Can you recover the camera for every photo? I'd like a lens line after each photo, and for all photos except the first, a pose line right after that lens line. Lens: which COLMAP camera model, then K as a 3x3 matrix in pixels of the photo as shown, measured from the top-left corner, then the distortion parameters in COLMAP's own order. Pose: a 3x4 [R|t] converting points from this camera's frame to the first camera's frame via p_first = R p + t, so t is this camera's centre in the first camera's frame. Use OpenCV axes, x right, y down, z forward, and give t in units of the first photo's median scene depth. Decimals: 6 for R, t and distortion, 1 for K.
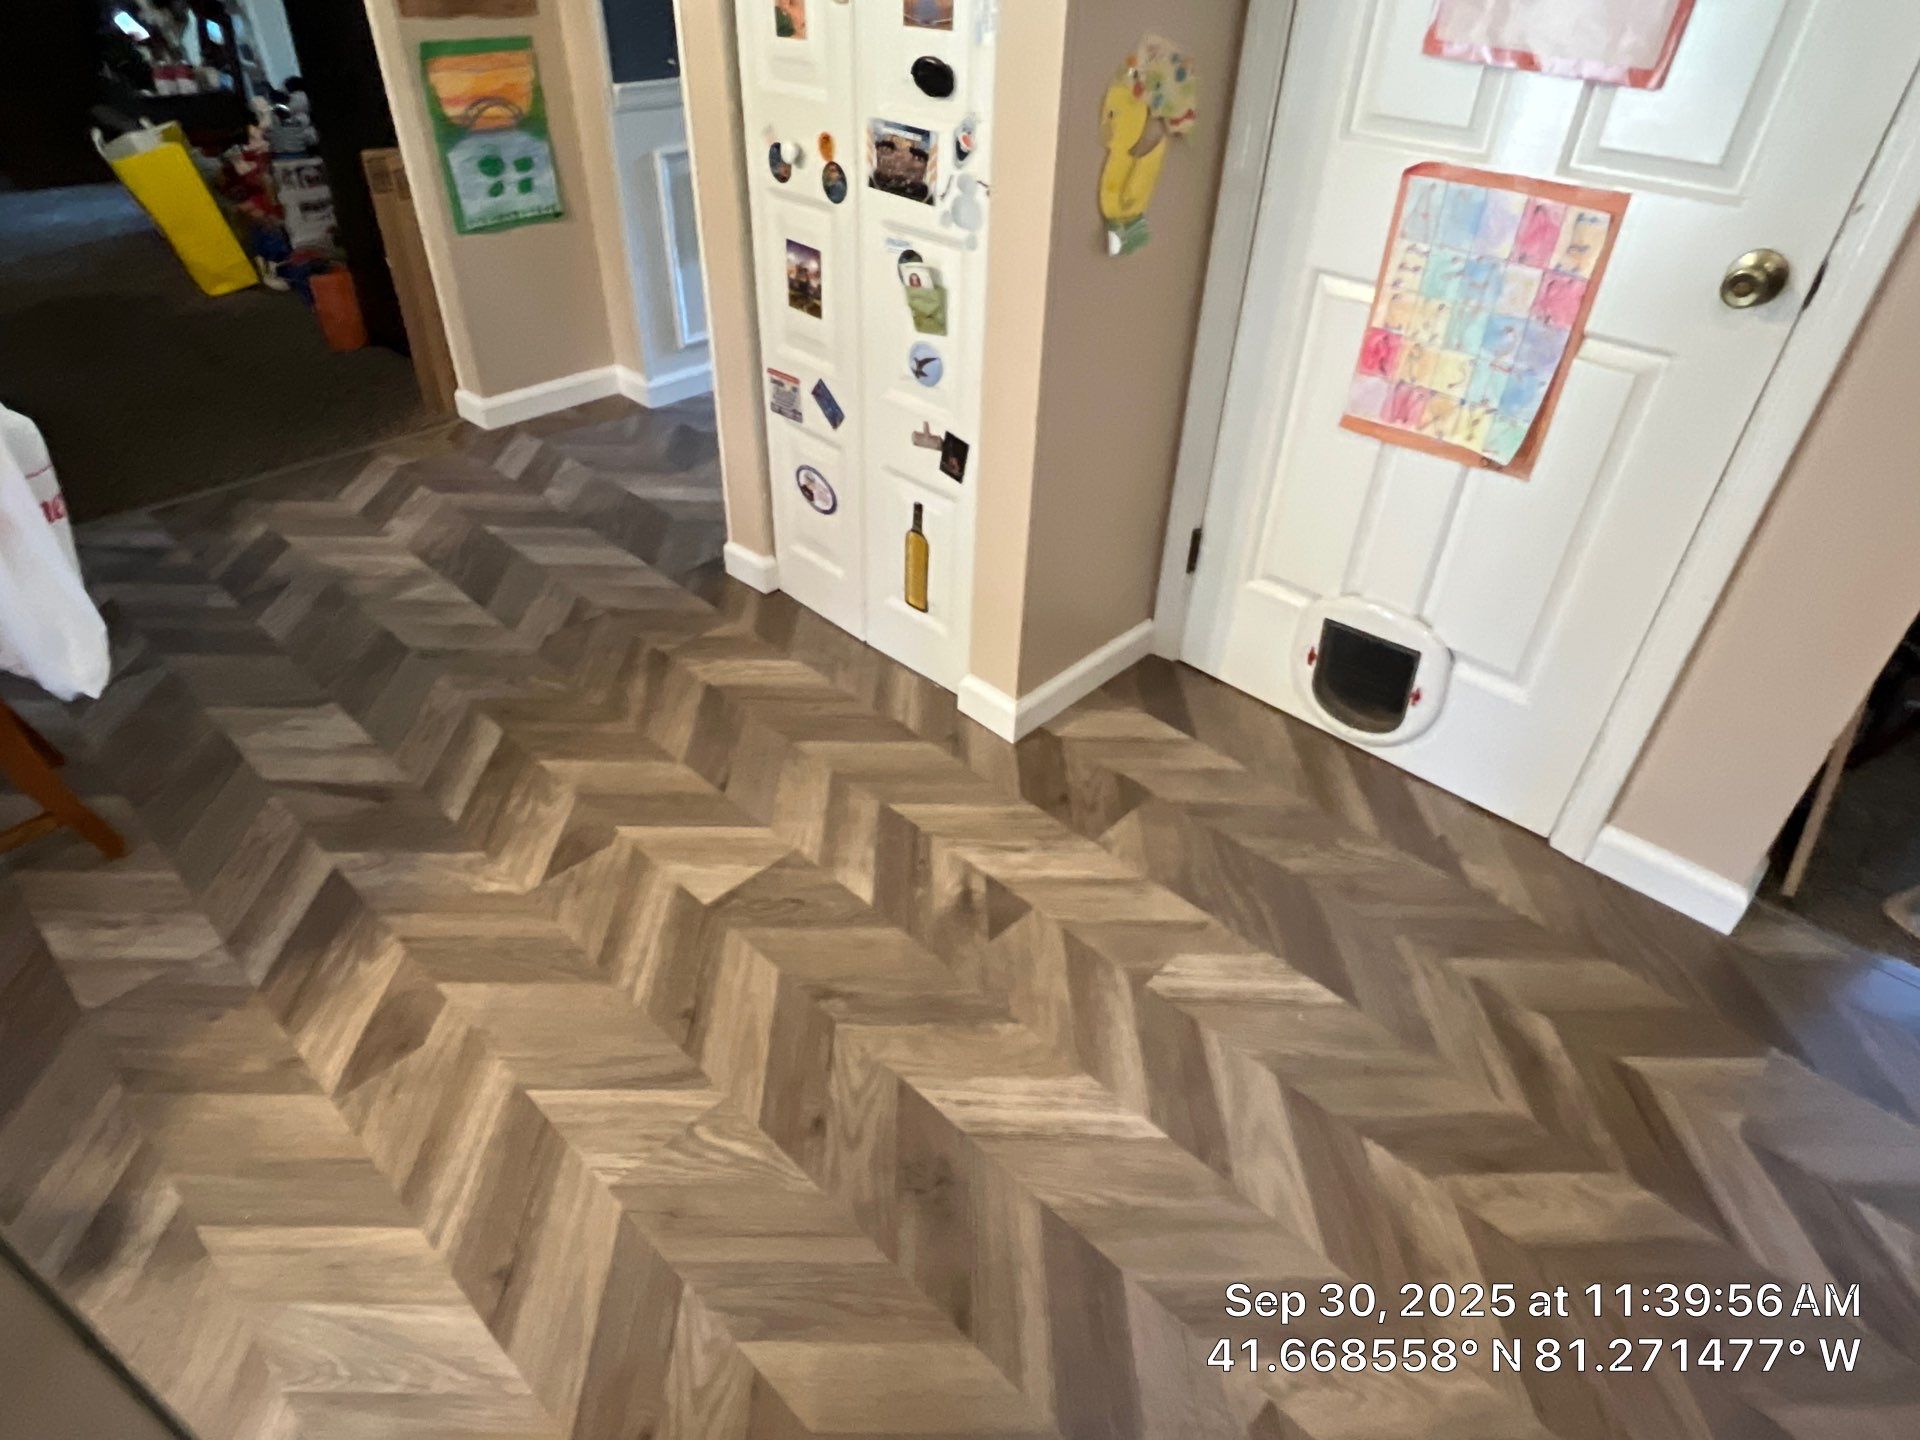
lens RADIAL K [[1106.0, 0, 960.5], [0, 1106.0, 716.4], [0, 0, 1]] dist [-0.001914, -0.002014]
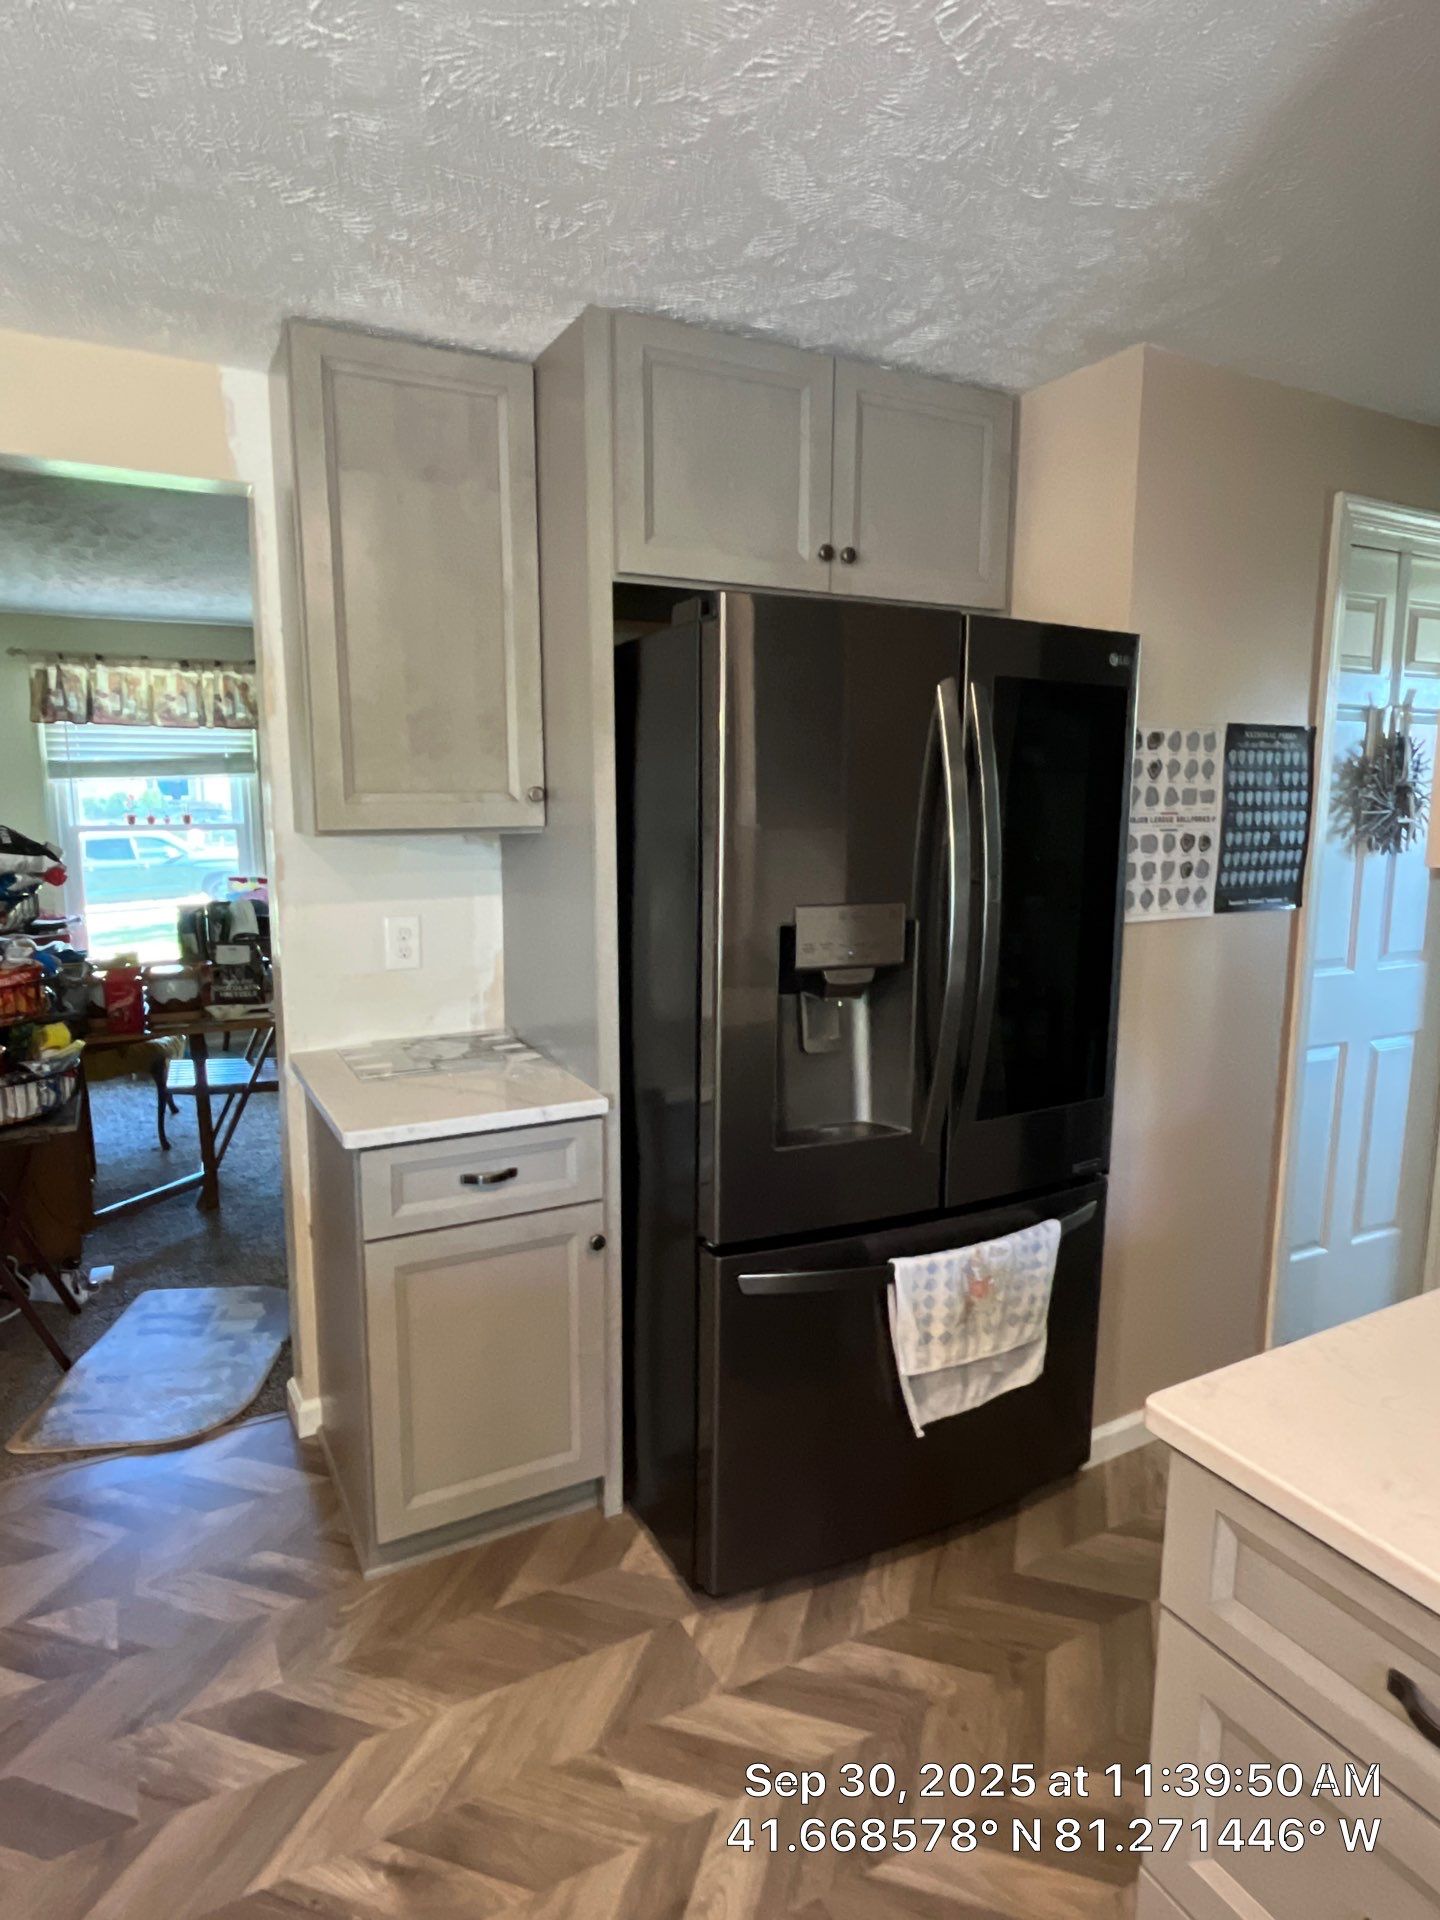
lens RADIAL K [[1106.0, 0, 721.0], [0, 1106.0, 960.6], [0, 0, 1]] dist [-0.001914, -0.002014]
pose [[0.312419, -0.170574, 0.934505, -0.078702], [0.577510, 0.815182, -0.044276, 0.275128], [-0.754239, 0.553518, 0.353186, -0.553156]]
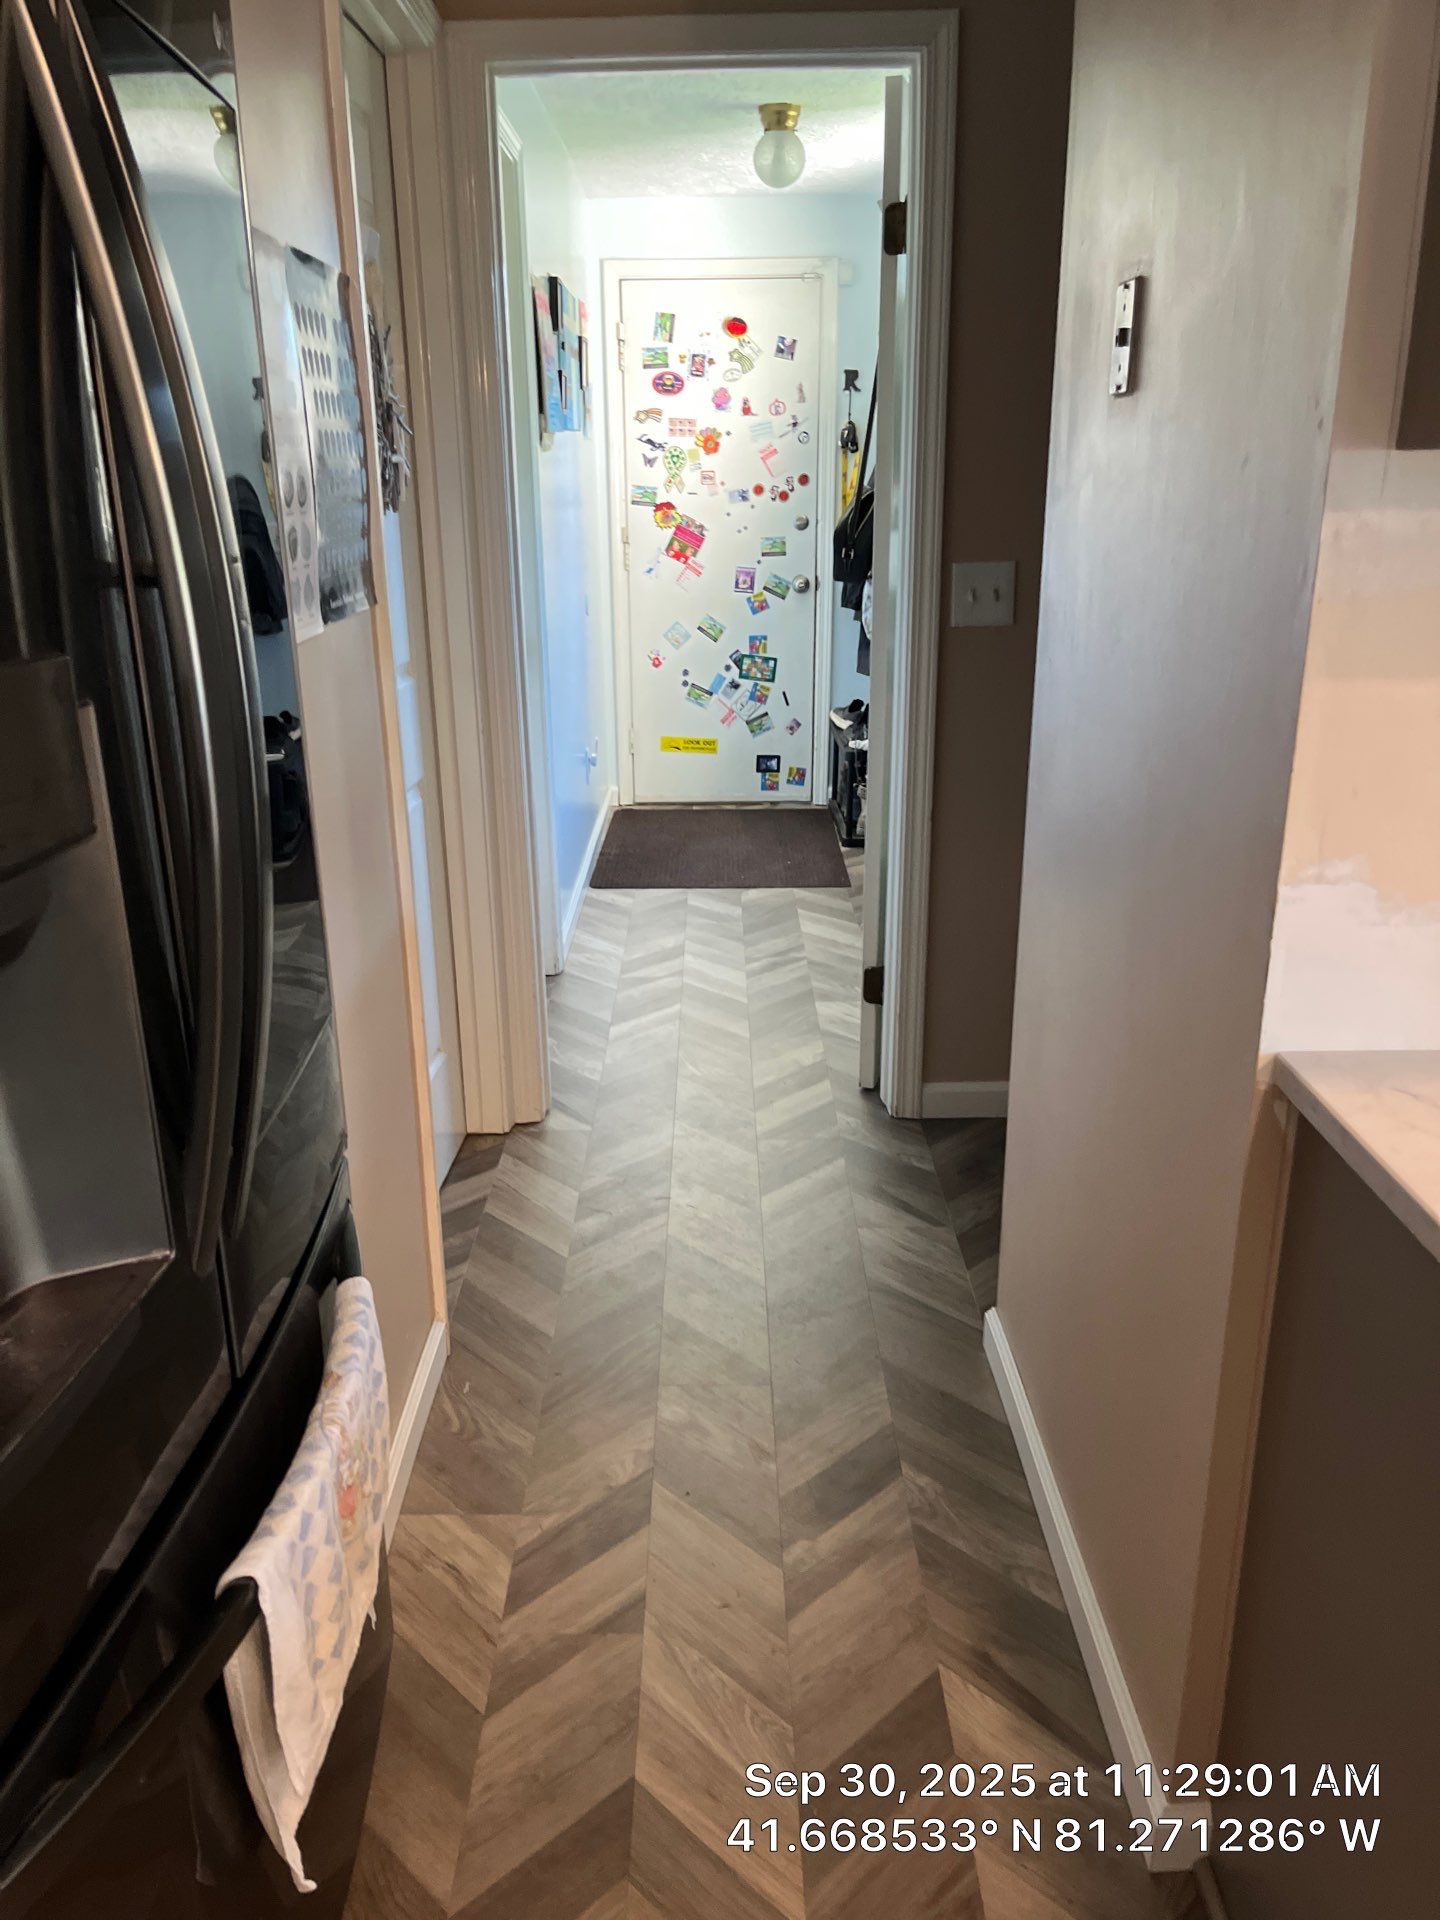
lens RADIAL K [[1456.4, 0, 692.6], [0, 1456.4, 973.9], [0, 0, 1]] dist [0.056668, -0.072739]
pose [[-0.678846, -0.256925, 0.687864, 0.541435], [0.440105, 0.607505, 0.661245, 0.105664], [-0.587772, 0.751616, -0.299328, -0.210134]]
